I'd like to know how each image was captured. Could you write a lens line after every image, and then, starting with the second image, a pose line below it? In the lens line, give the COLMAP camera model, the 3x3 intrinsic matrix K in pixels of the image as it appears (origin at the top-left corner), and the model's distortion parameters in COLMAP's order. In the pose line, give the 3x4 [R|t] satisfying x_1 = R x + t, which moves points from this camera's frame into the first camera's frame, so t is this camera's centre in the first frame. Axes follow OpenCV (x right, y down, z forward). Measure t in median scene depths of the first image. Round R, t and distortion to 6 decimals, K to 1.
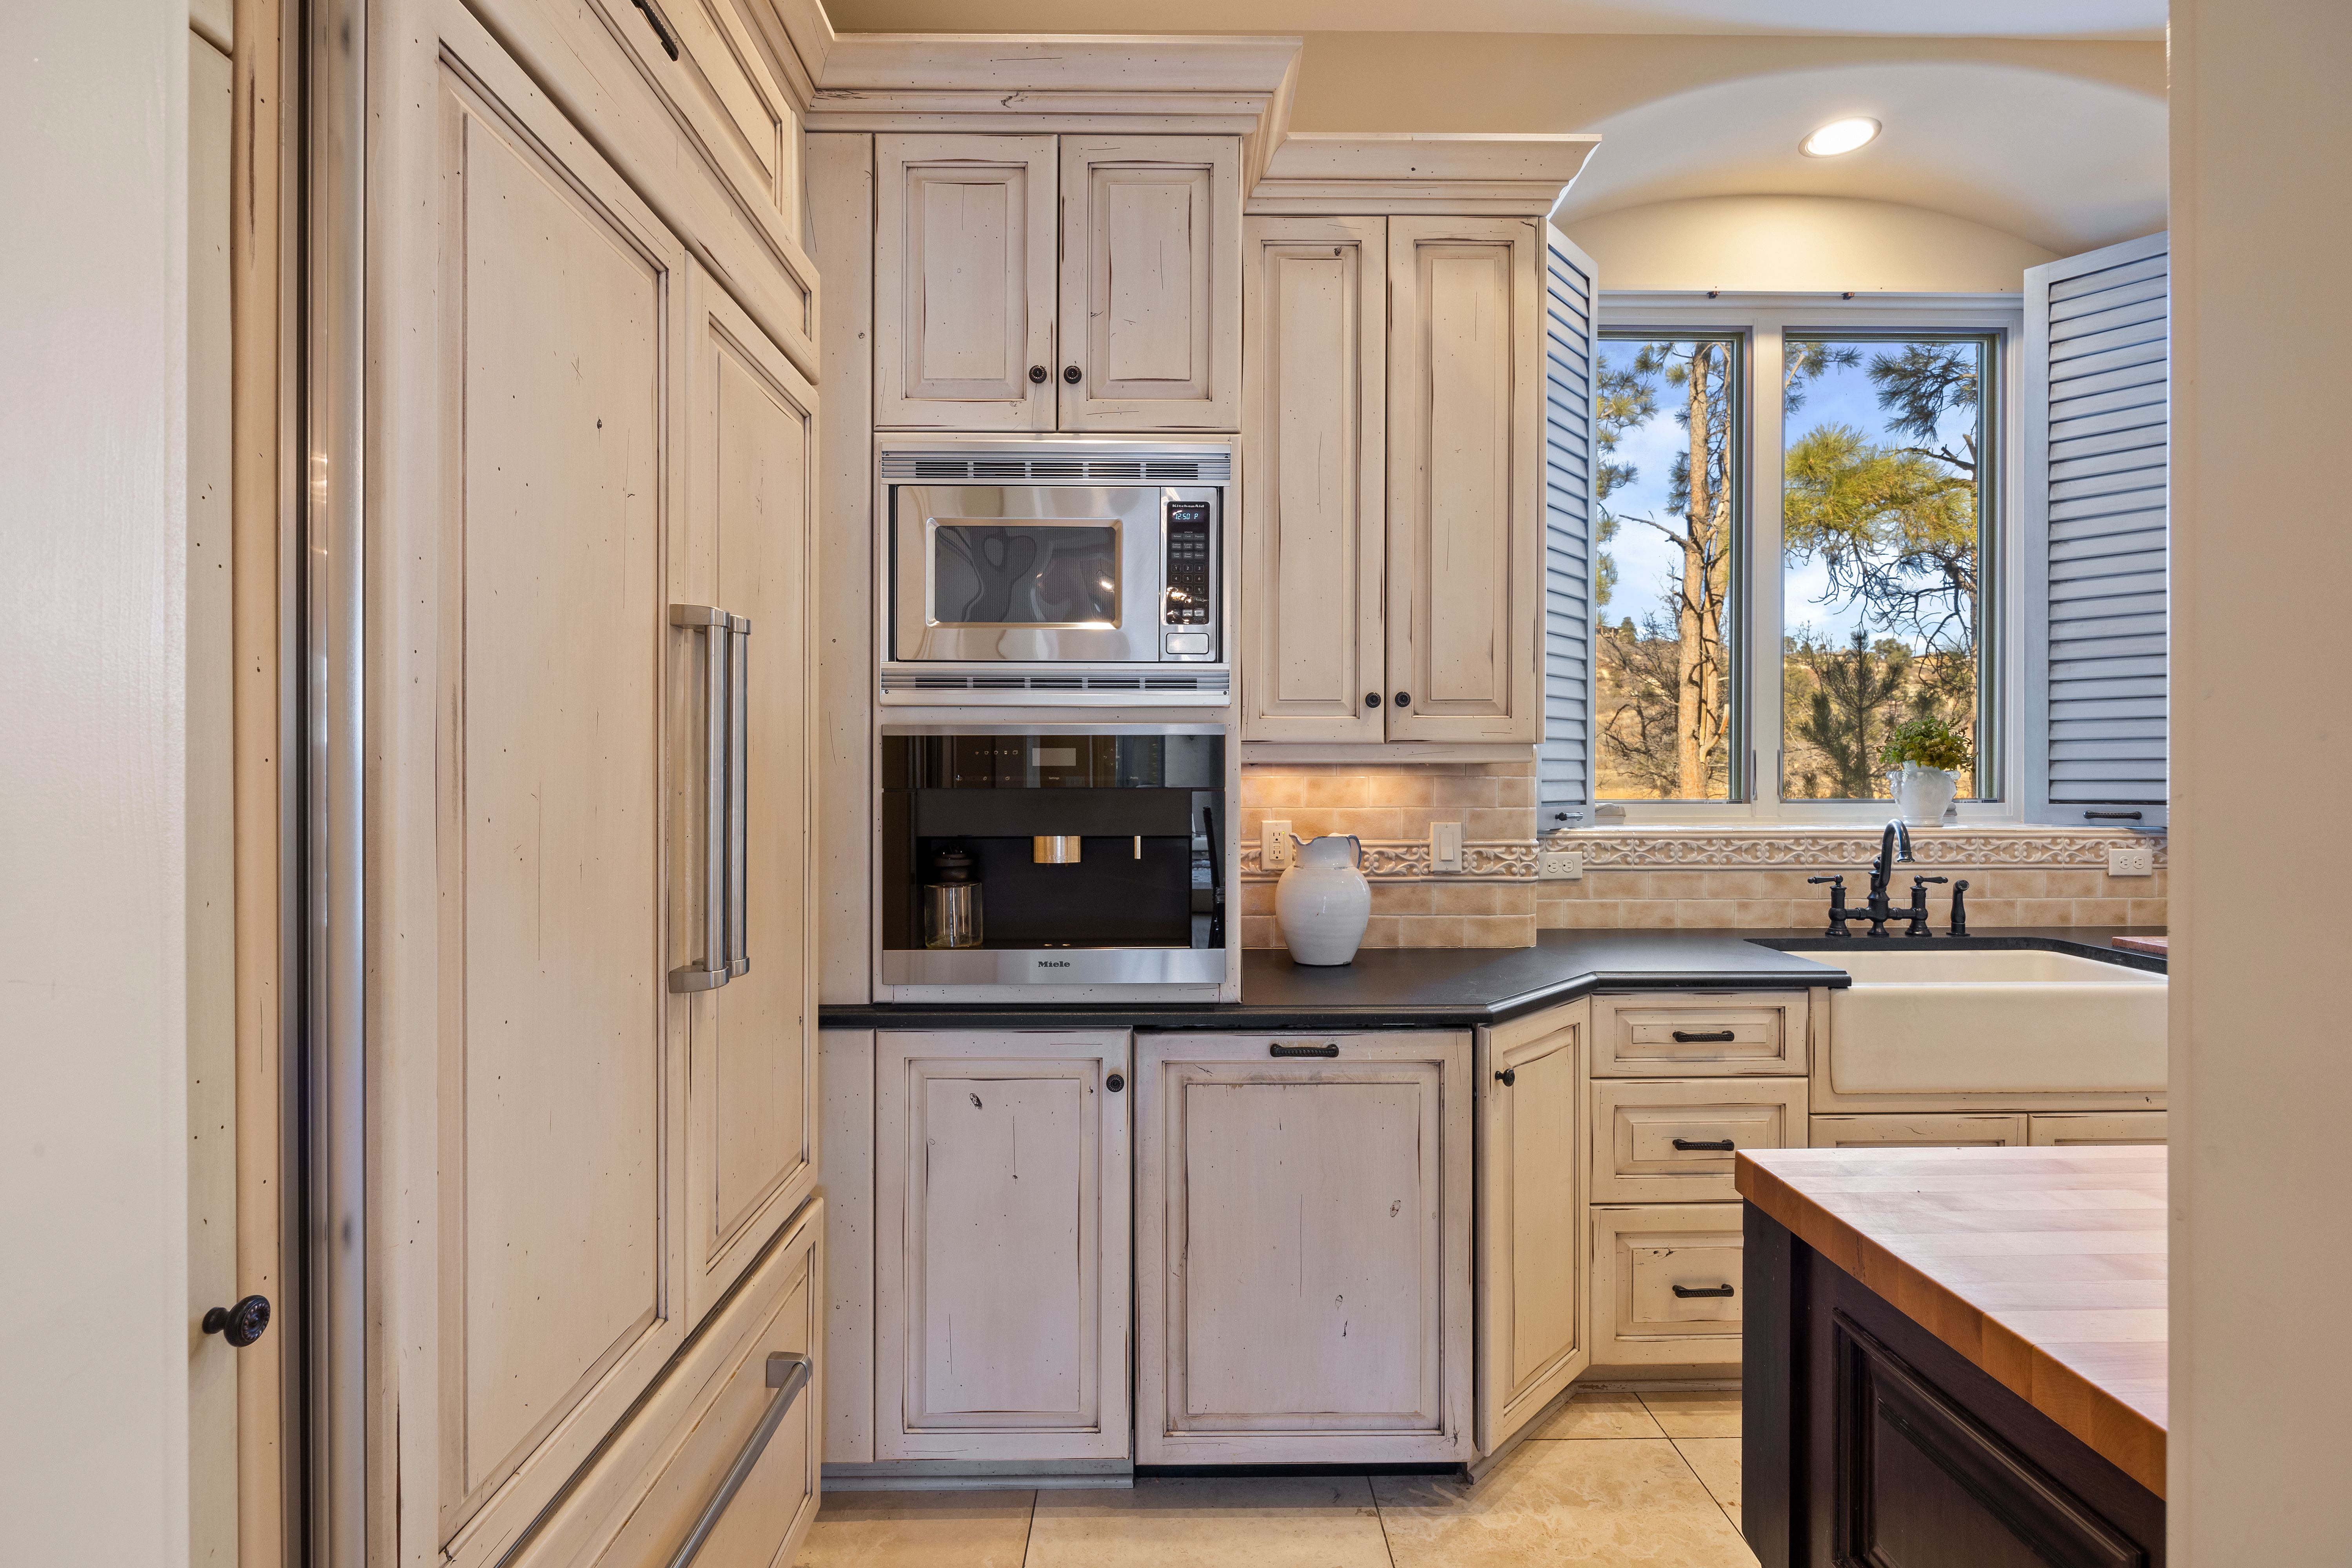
lens RADIAL K [[1267.7, 0, 1177.6], [0, 1267.7, 779.9], [0, 0, 1]] dist [-0.000761, -0.001244]
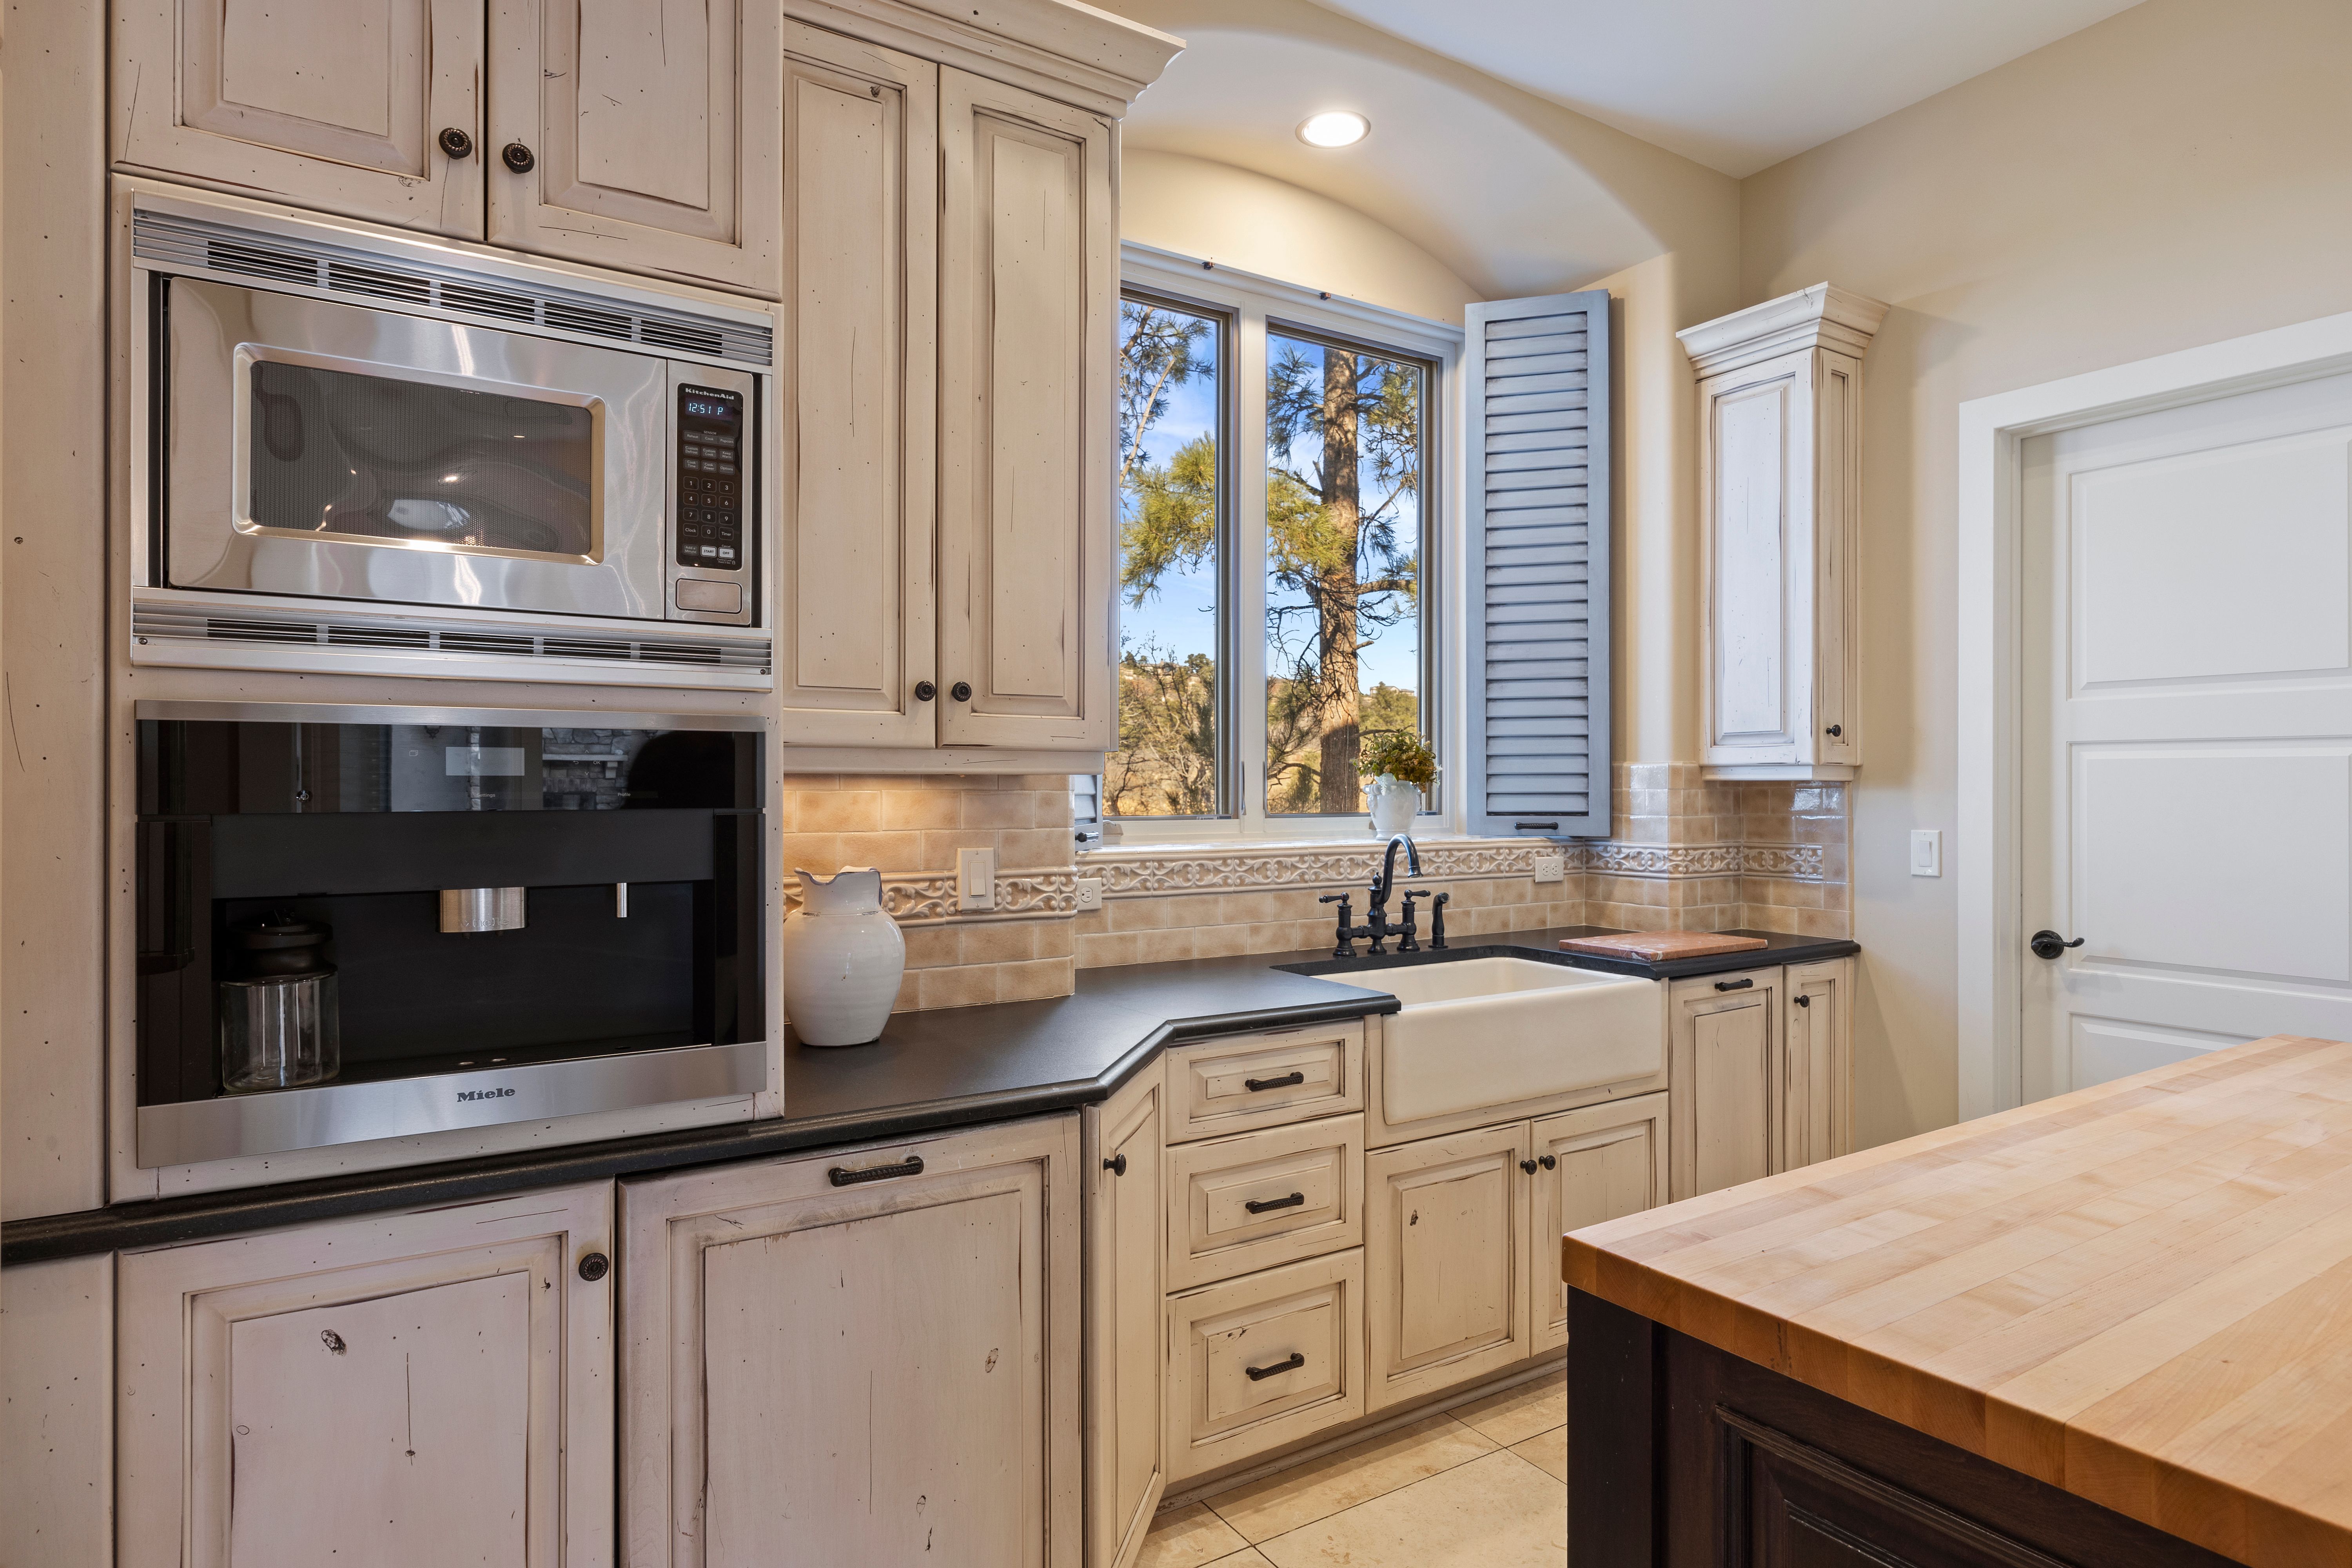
lens RADIAL K [[1355.5, 0, 1175.5], [0, 1355.5, 780.5], [0, 0, 1]] dist [-0.000344, -0.002501]
pose [[0.828759, 0.003087, 0.559596, -0.179665], [-0.000138, 0.999986, -0.005312, -0.004998], [-0.559605, 0.004325, 0.828748, 0.245175]]
